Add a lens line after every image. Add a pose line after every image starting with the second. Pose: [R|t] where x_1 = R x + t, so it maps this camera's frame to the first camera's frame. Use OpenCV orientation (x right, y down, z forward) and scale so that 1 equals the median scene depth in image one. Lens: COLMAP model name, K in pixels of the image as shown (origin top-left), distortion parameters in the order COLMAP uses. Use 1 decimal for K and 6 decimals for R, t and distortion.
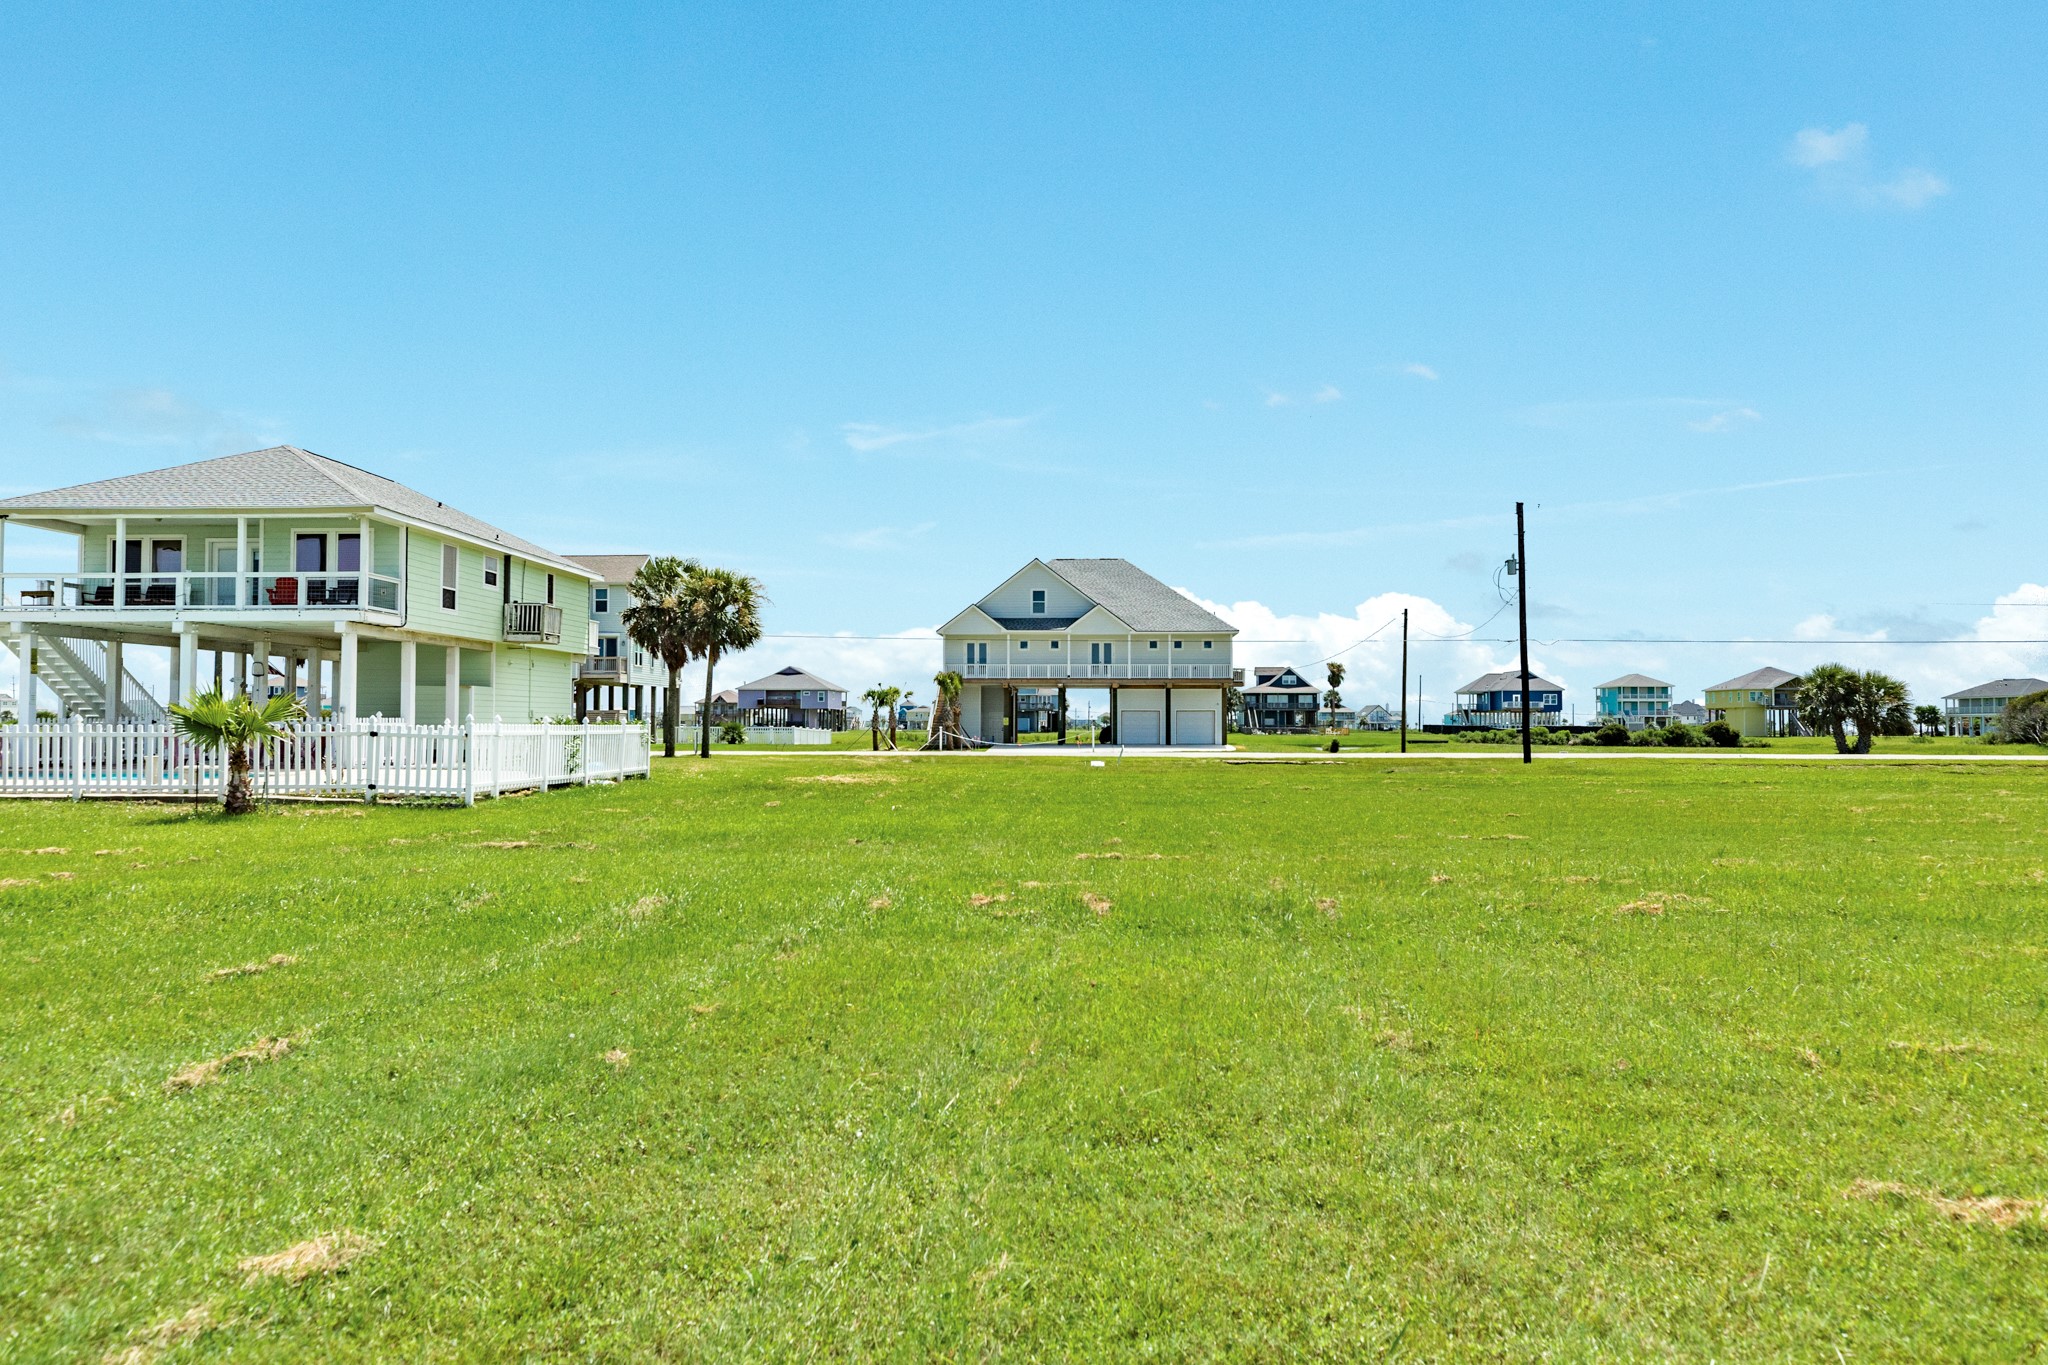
lens RADIAL K [[1445.1, 0, 1024.0], [0, 1445.1, 682.5], [0, 0, 1]] dist [0.003009, -0.000535]
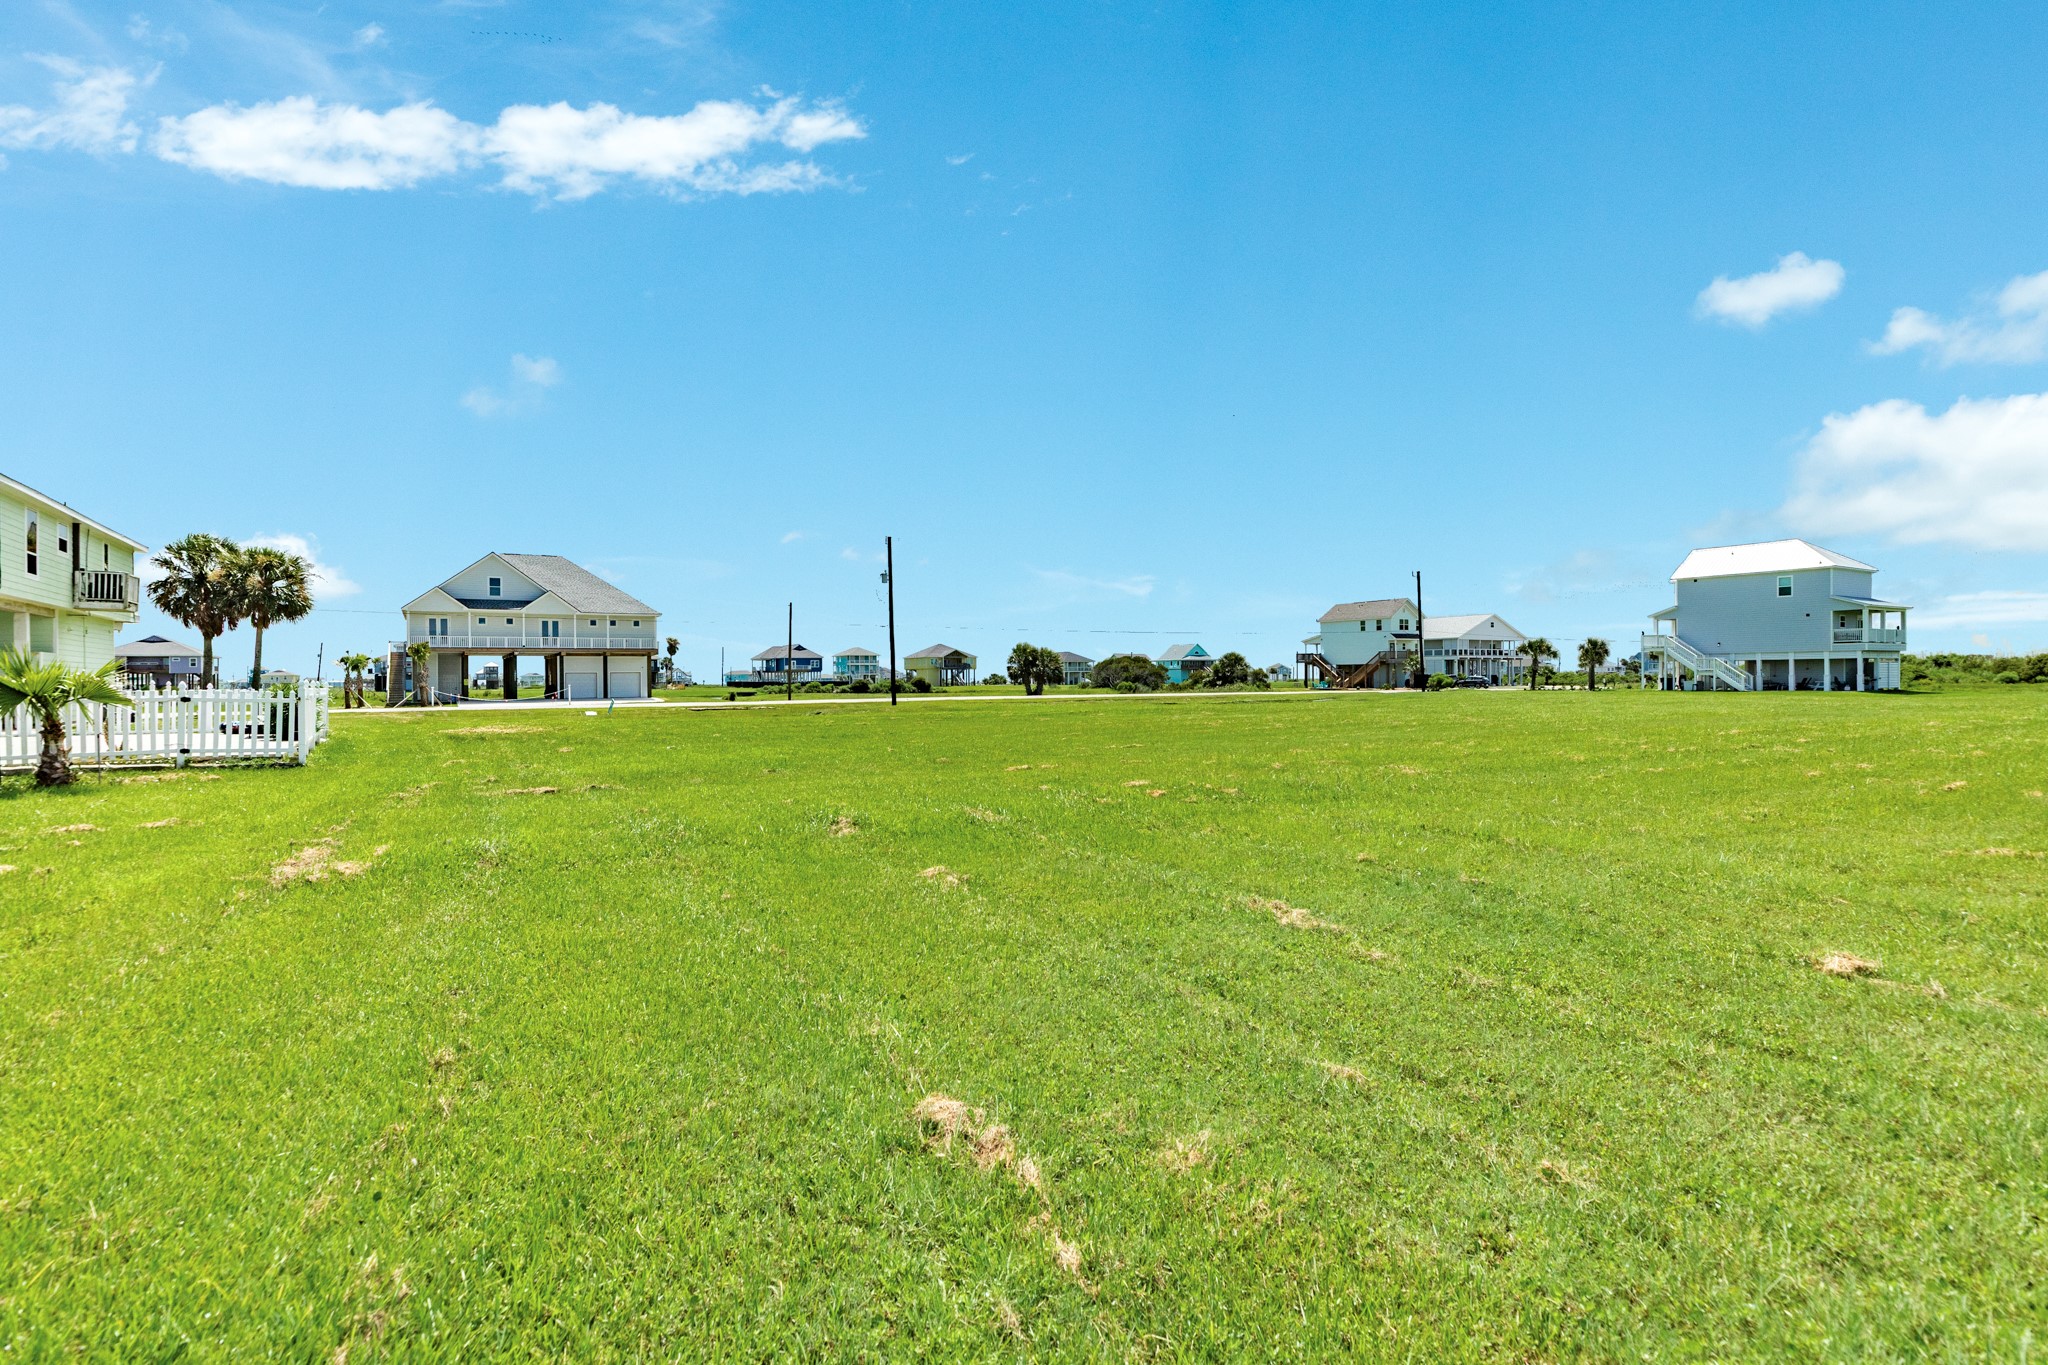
lens RADIAL K [[996.0, 0, 1024.0], [0, 996.0, 682.5], [0, 0, 1]] dist [-0.000077, -0.000458]
pose [[0.830341, -0.011840, 0.557130, -0.096295], [-0.005100, 0.999571, 0.028845, 0.000104], [-0.557233, -0.026793, 0.829924, 0.023722]]
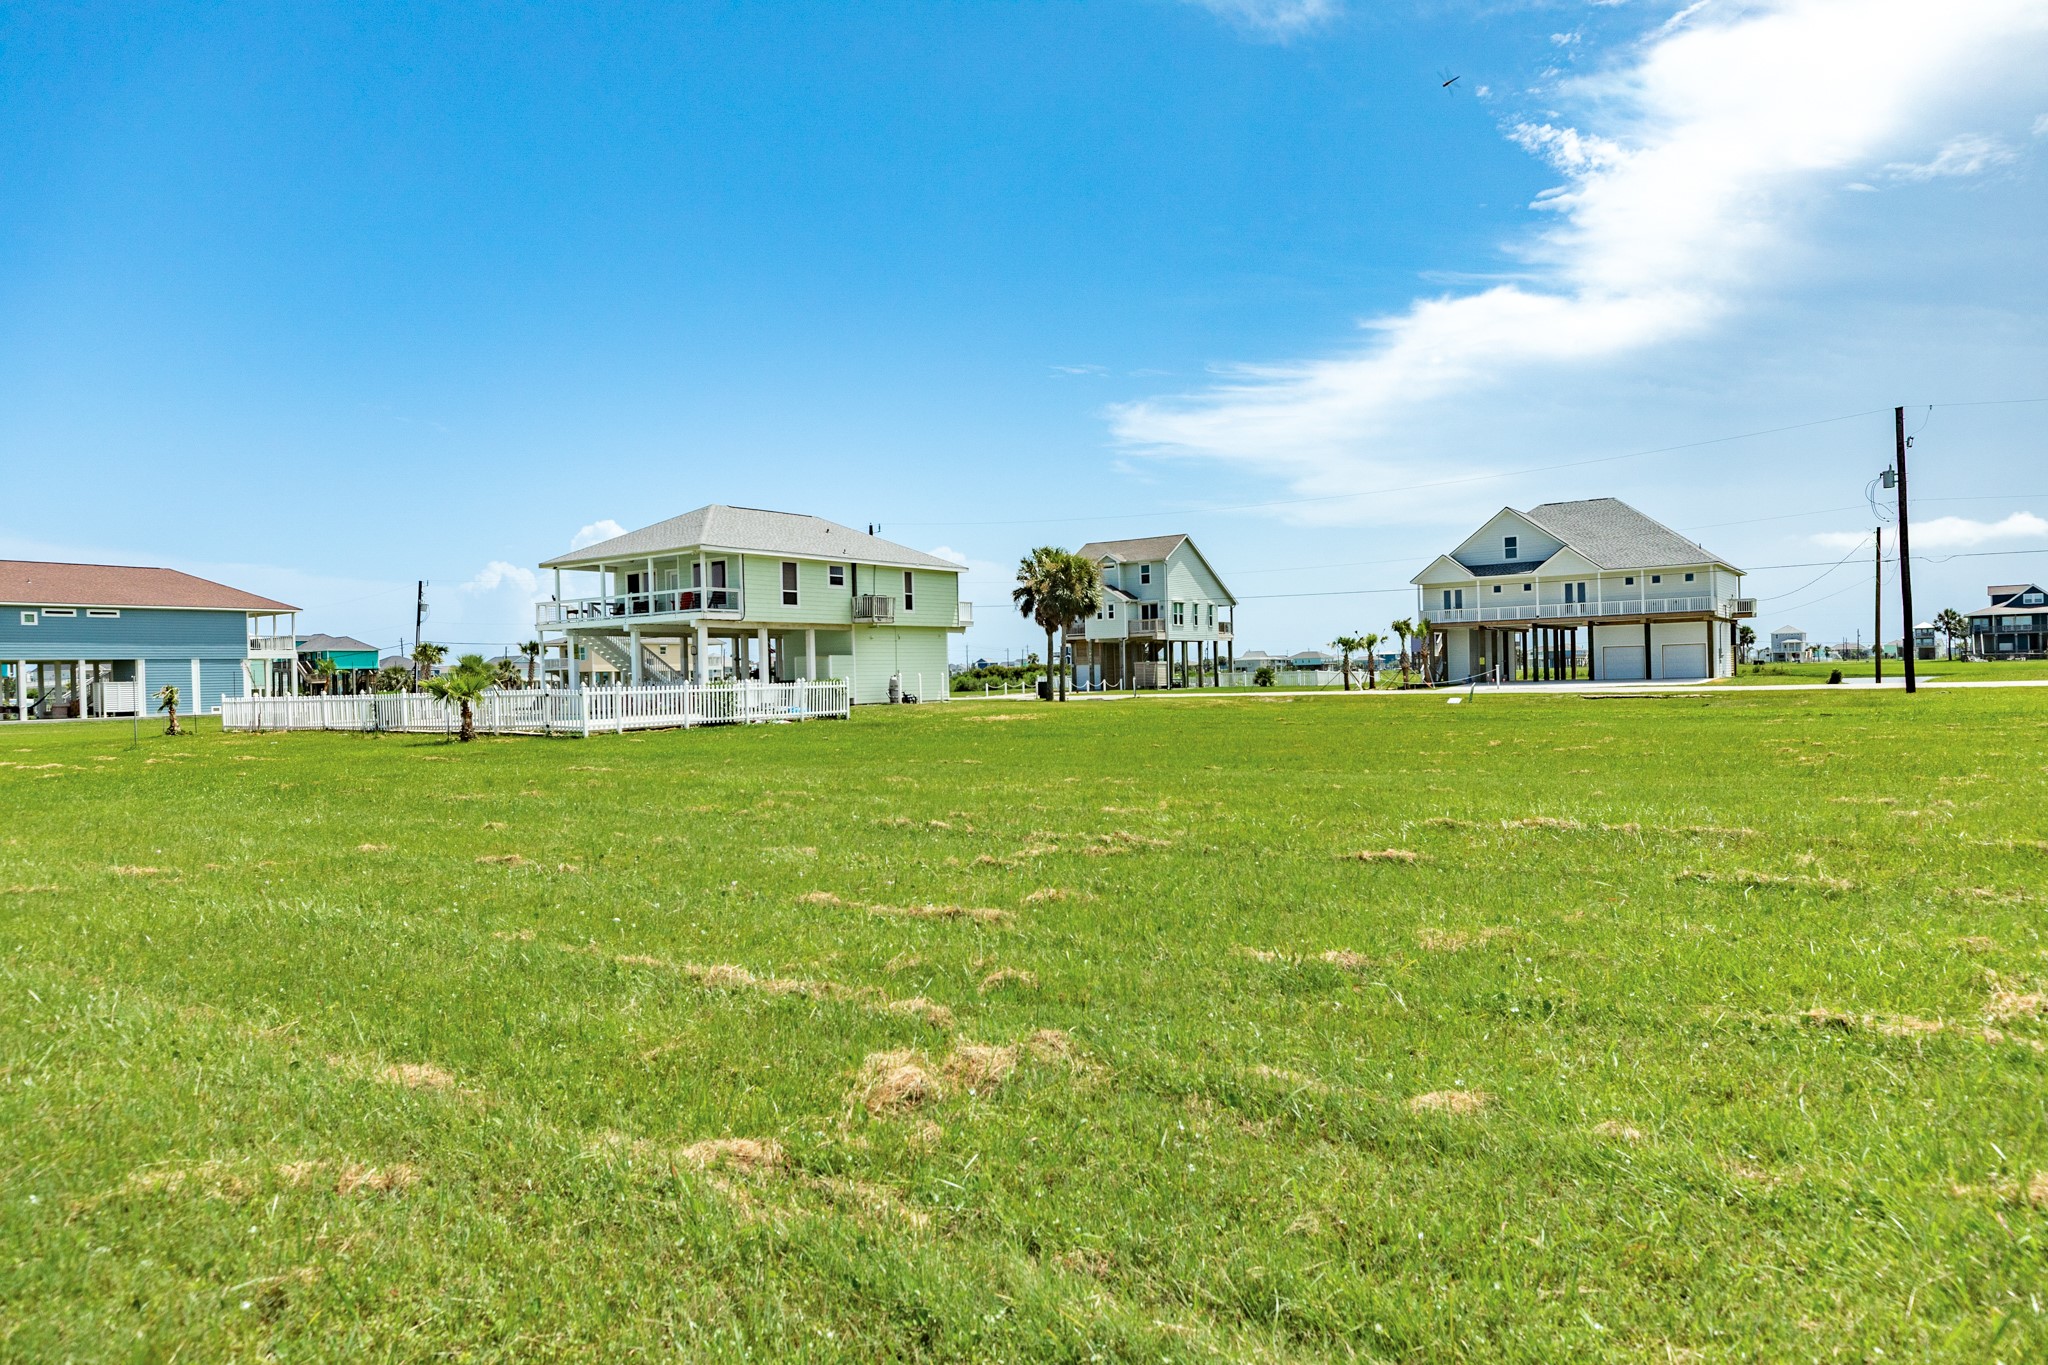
lens RADIAL K [[1283.2, 0, 1024.0], [0, 1283.2, 682.5], [0, 0, 1]] dist [0.003636, 0.000498]
pose [[0.840527, -0.023172, -0.541274, 0.229742], [0.044915, 0.998626, 0.026995, 0.001664], [0.539905, -0.047002, 0.840413, 0.010244]]
